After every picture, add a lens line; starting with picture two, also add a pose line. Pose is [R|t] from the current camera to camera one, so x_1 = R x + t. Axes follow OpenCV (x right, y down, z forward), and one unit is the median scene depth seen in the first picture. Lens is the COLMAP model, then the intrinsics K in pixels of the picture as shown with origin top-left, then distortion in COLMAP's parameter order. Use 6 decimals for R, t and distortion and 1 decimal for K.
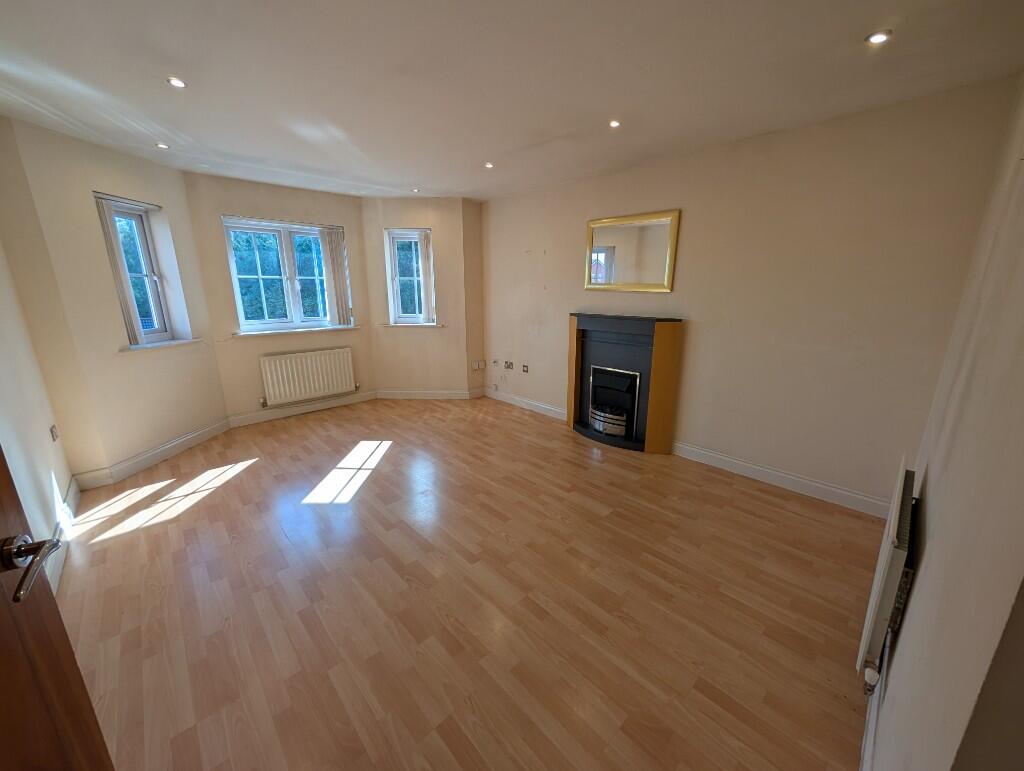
lens RADIAL K [[387.2, 0, 512.0], [0, 387.2, 385.5], [0, 0, 1]] dist [-0.000936, -0.000181]
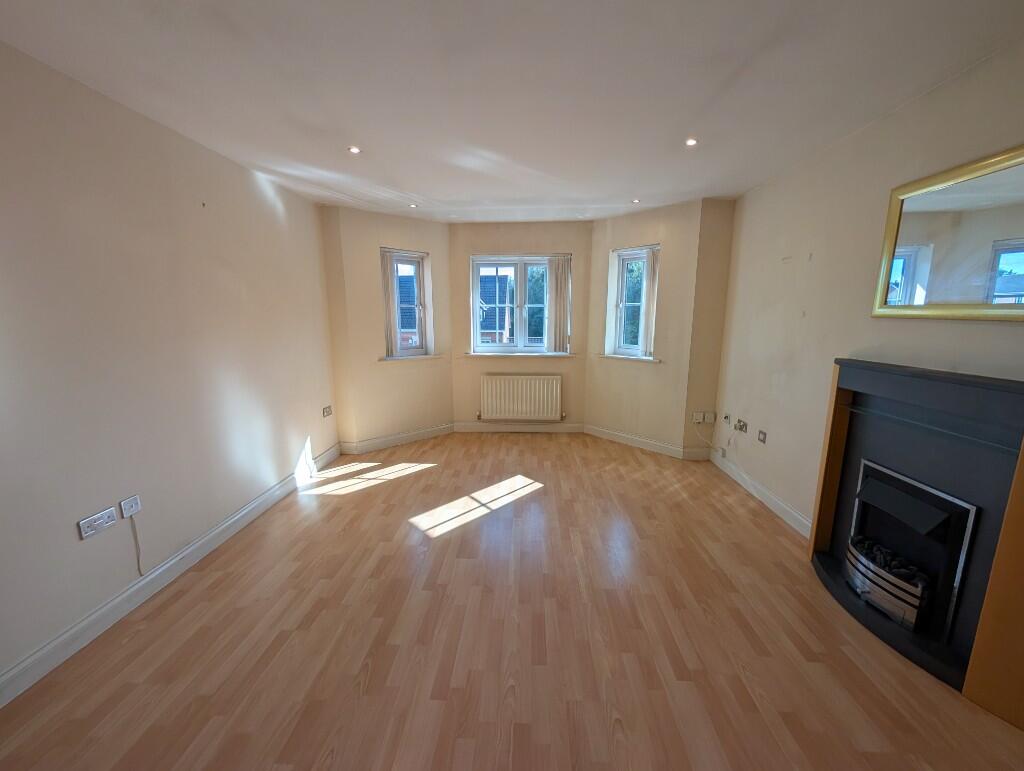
lens RADIAL K [[387.2, 0, 512.0], [0, 387.2, 385.5], [0, 0, 1]] dist [-0.000936, -0.000181]
pose [[0.699819, 0.126163, -0.703090, 0.211136], [-0.173719, 0.984788, 0.003800, -0.064700], [0.692874, 0.119481, 0.711090, 0.264291]]
